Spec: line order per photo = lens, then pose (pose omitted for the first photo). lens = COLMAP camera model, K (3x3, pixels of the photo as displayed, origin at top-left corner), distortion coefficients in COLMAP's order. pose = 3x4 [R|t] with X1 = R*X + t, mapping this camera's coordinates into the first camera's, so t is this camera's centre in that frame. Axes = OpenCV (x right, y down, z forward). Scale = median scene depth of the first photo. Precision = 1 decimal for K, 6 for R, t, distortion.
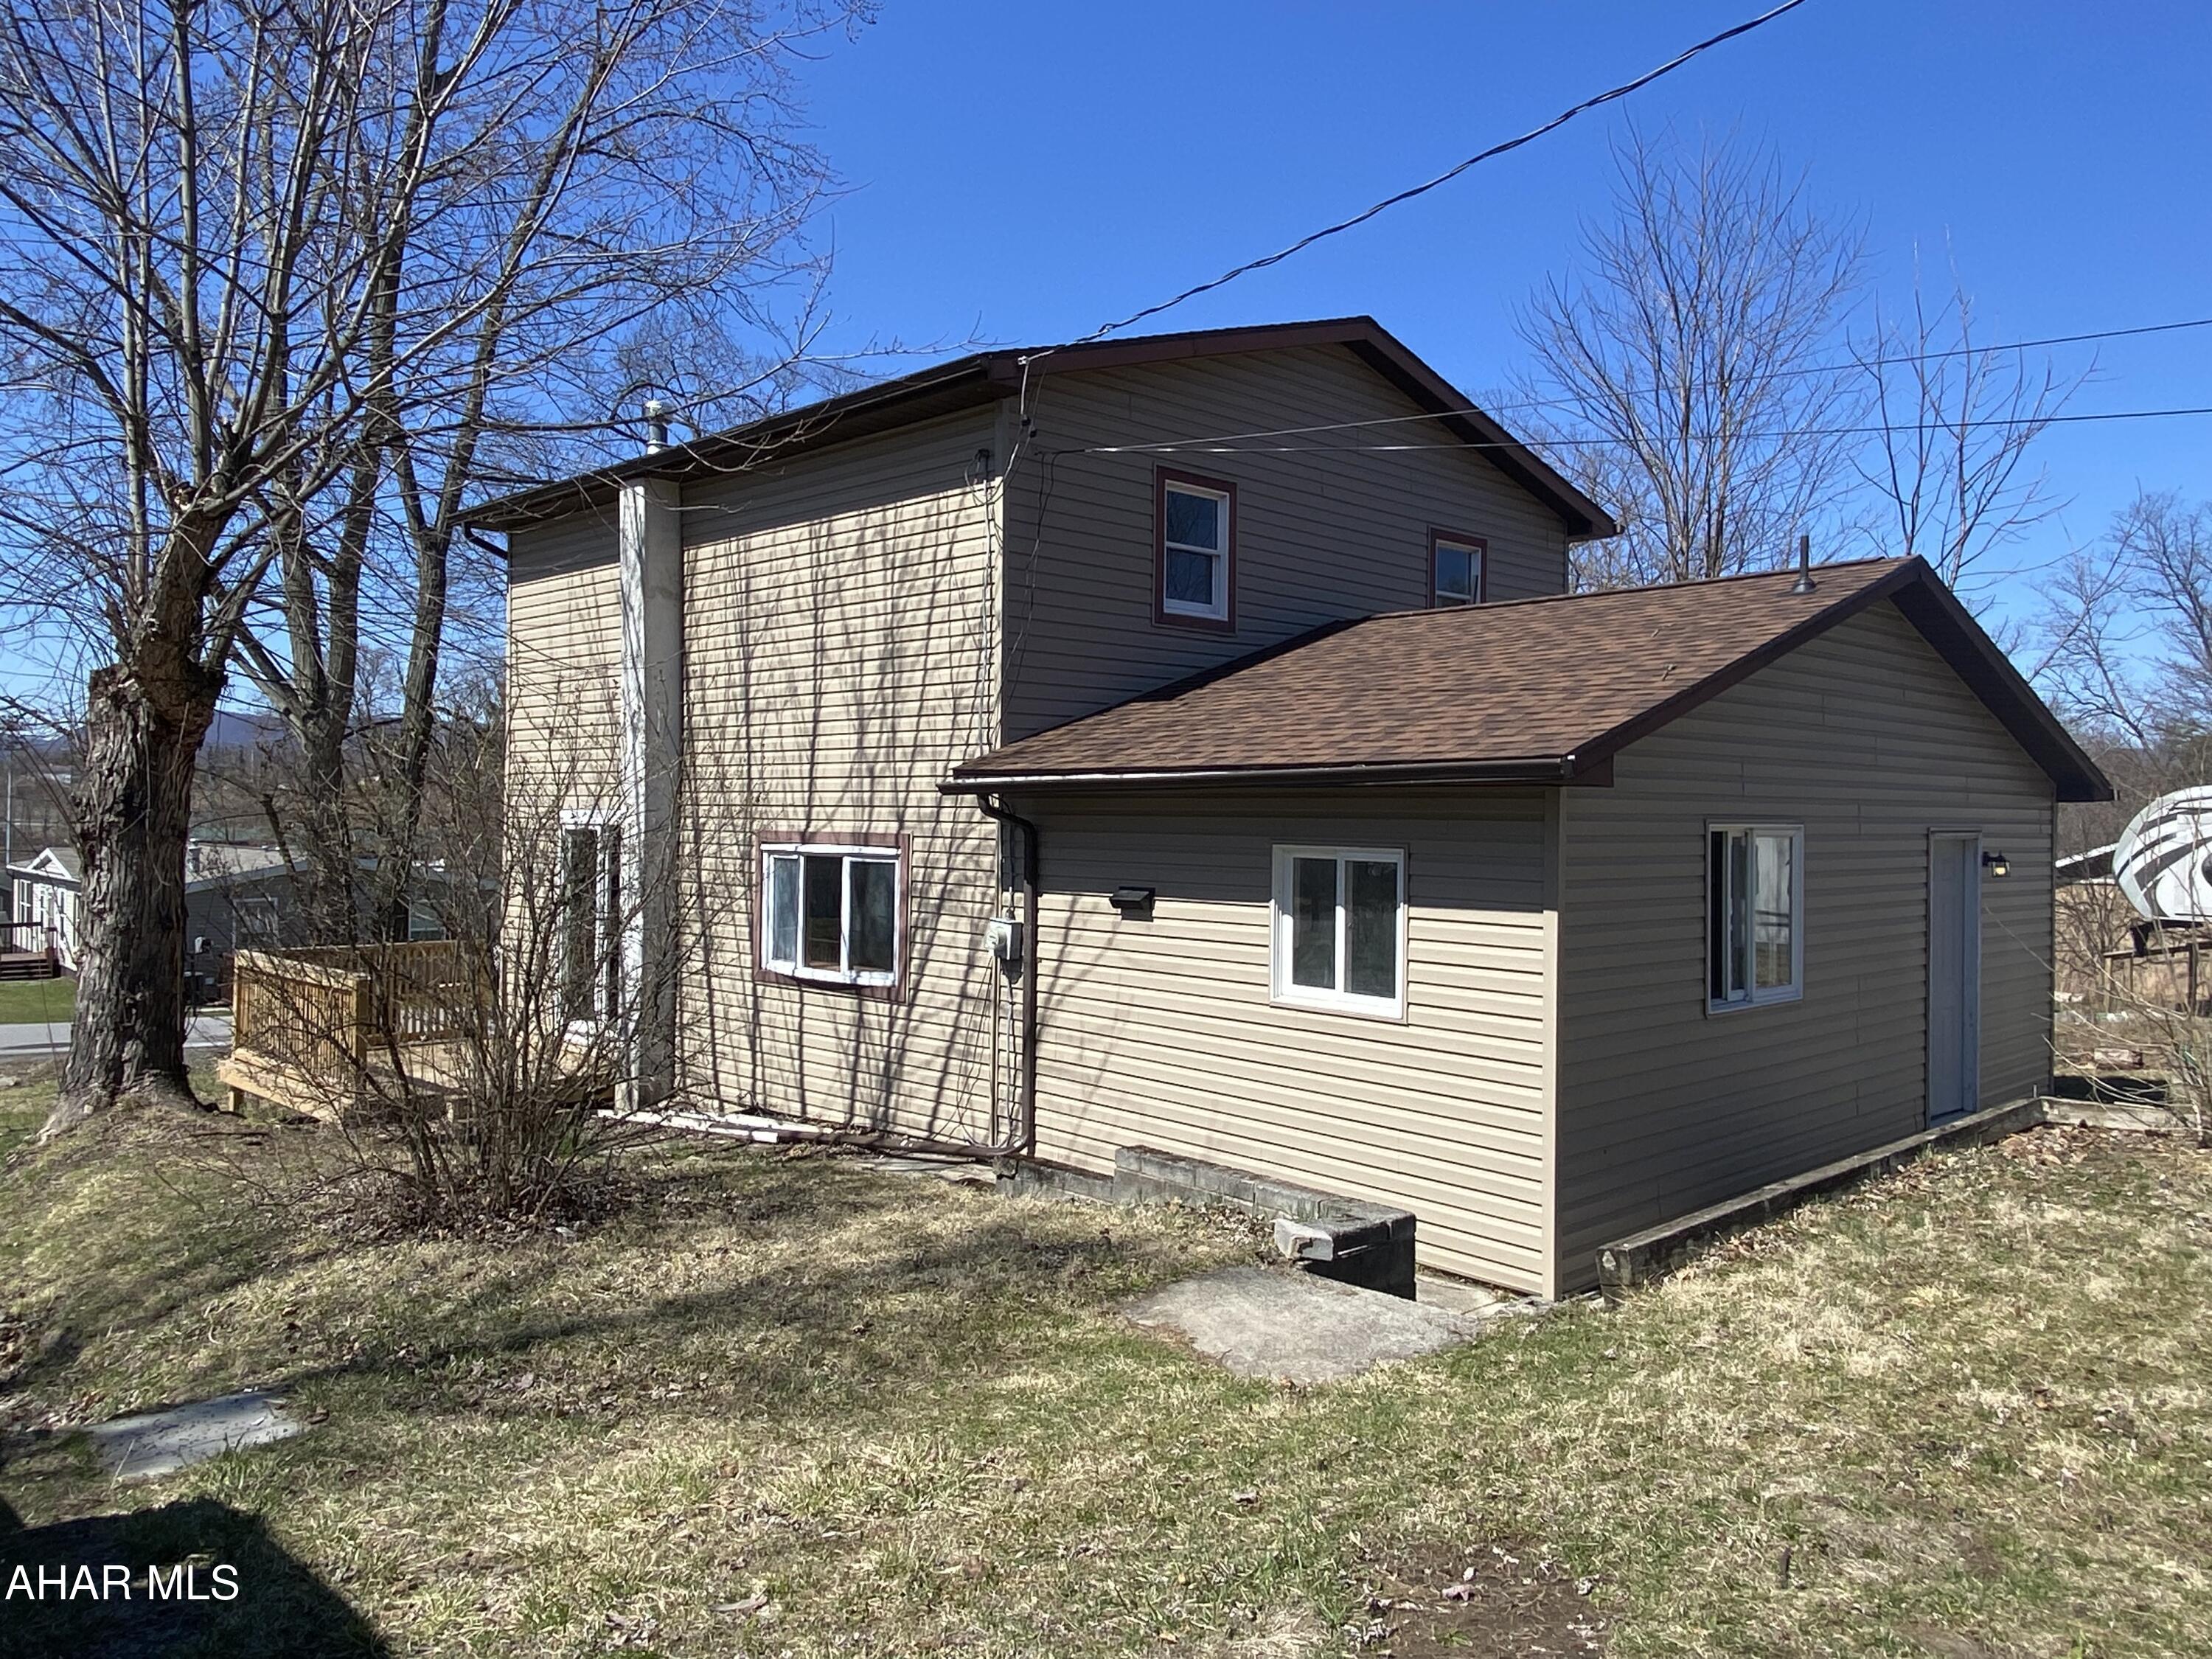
lens RADIAL K [[1510.8, 0, 1106.0], [0, 1510.8, 829.5], [0, 0, 1]] dist [0.000197, -0.000172]
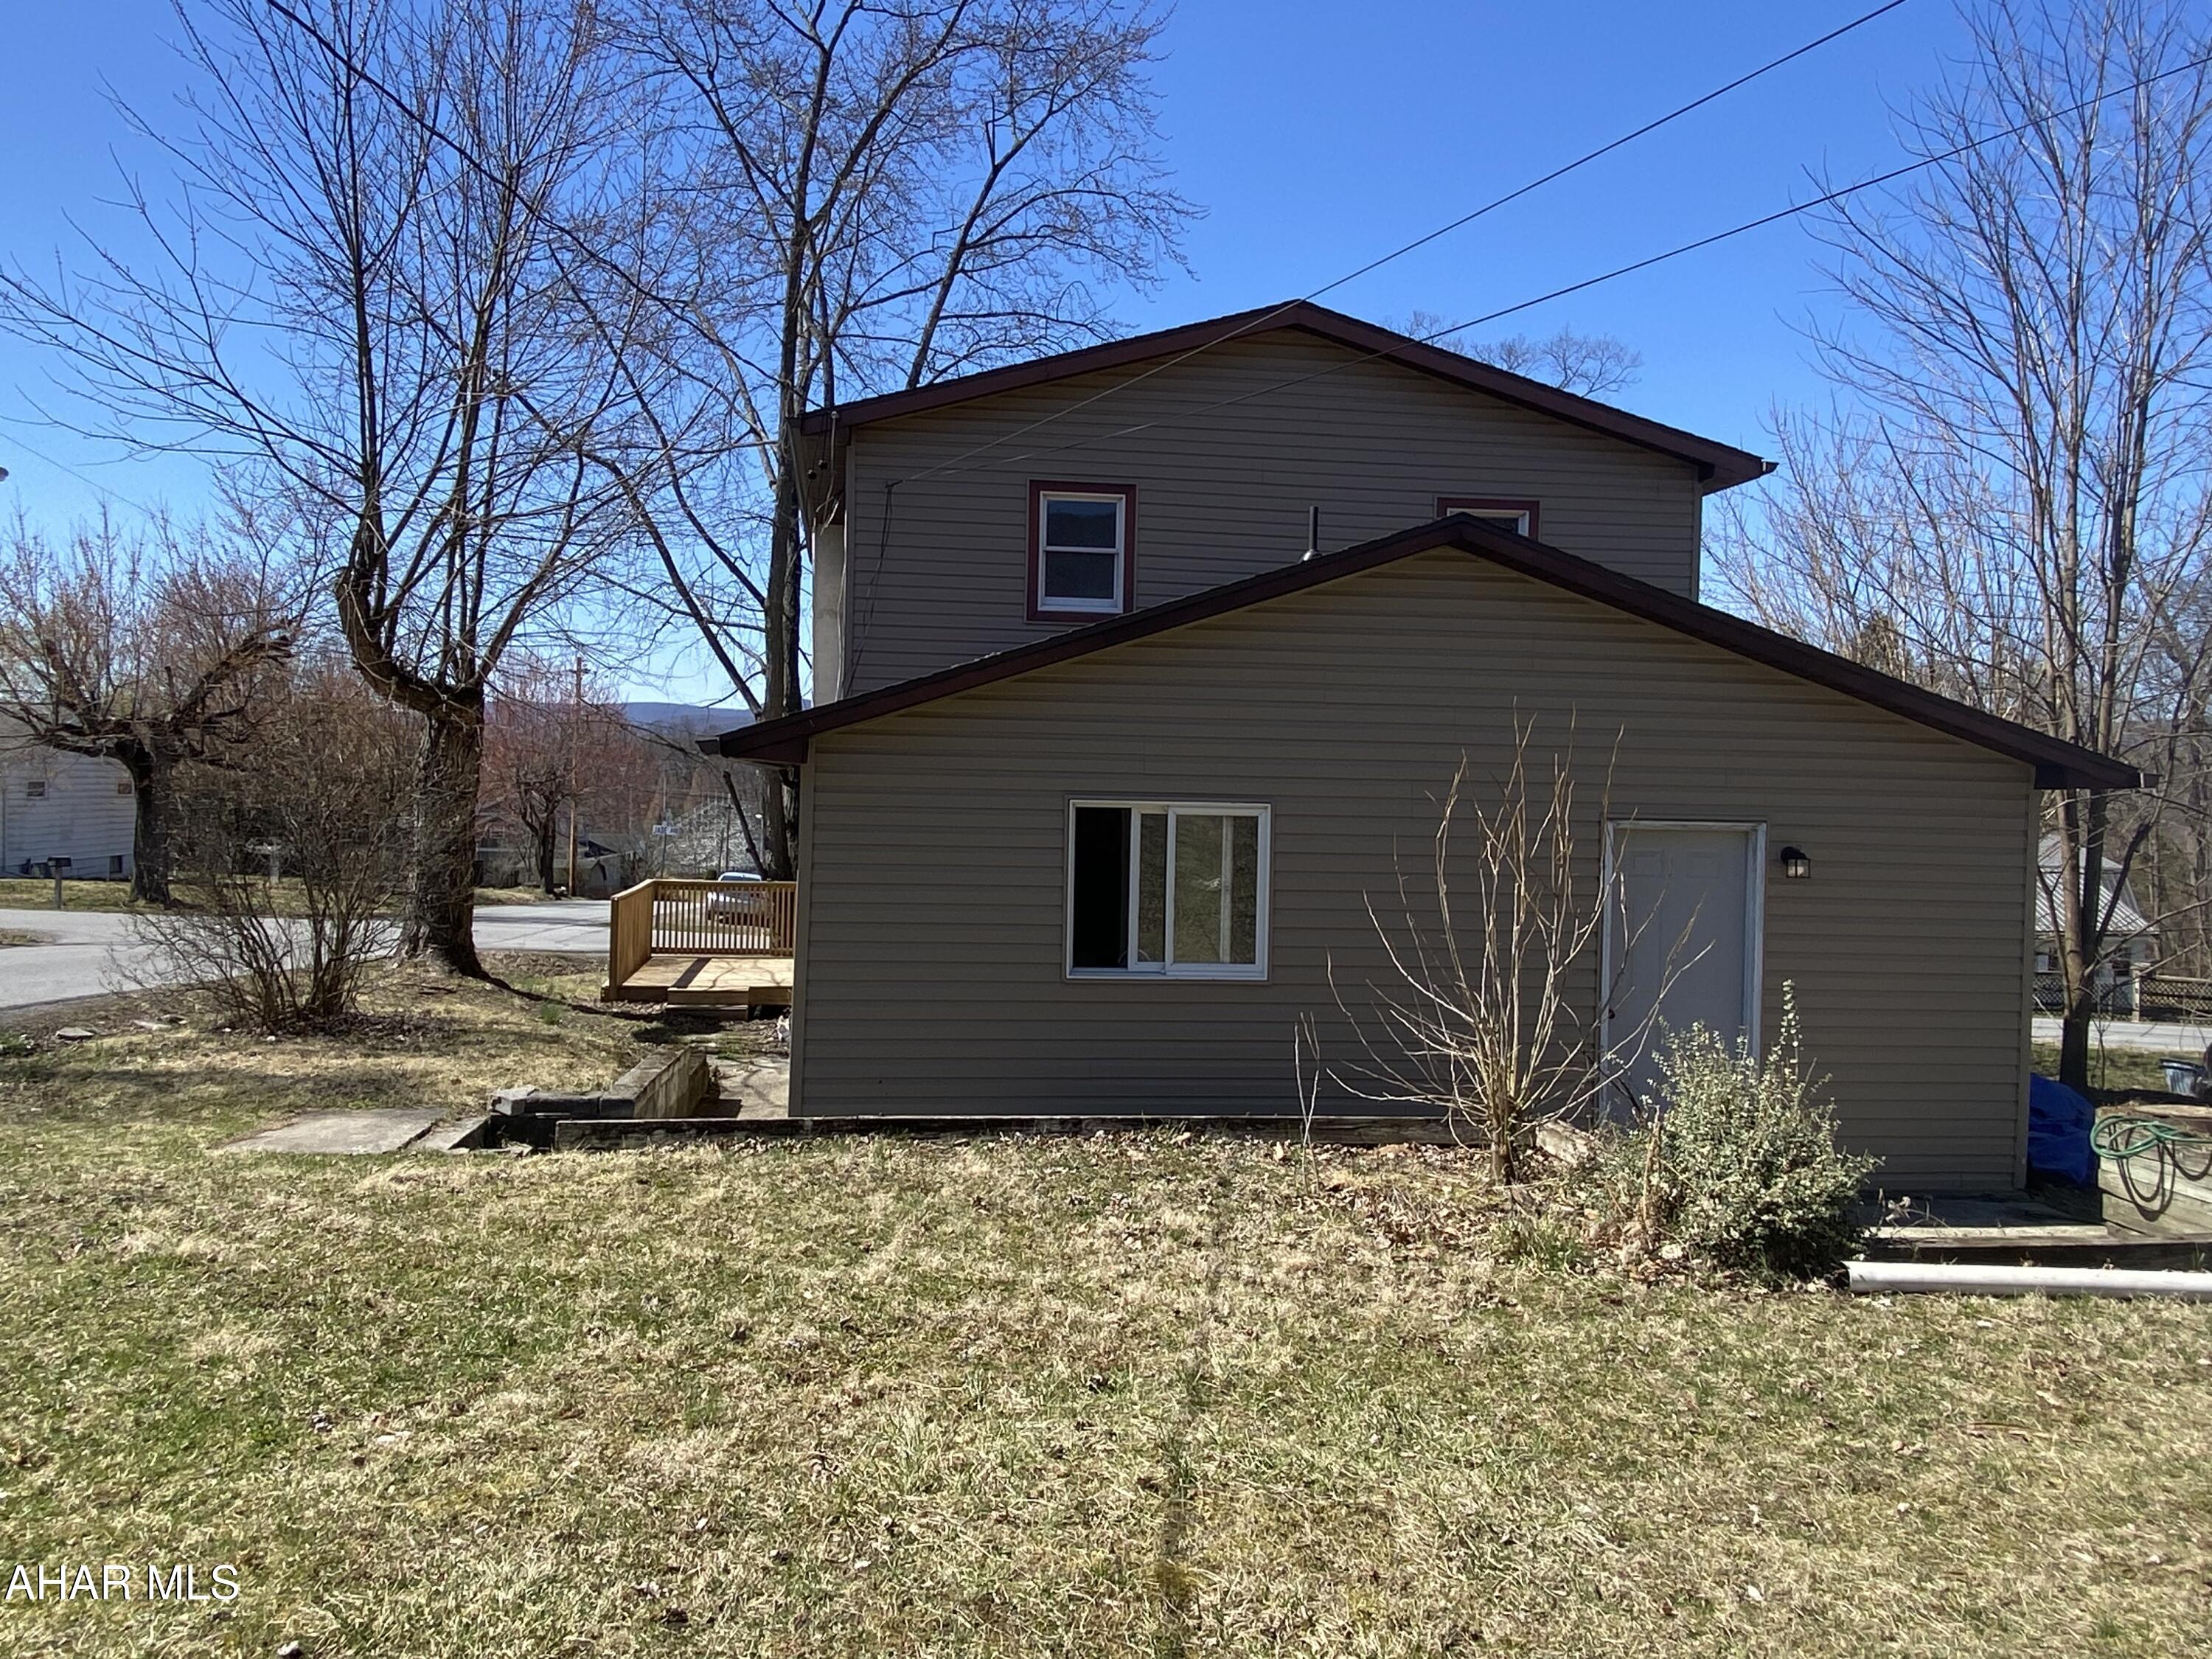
lens RADIAL K [[1510.8, 0, 1106.0], [0, 1510.8, 829.5], [0, 0, 1]] dist [0.000197, -0.000172]
pose [[0.808942, 0.025491, -0.587335, 0.726531], [-0.018969, 0.999671, 0.017261, -0.001041], [0.587582, -0.002823, 0.809160, 0.115399]]
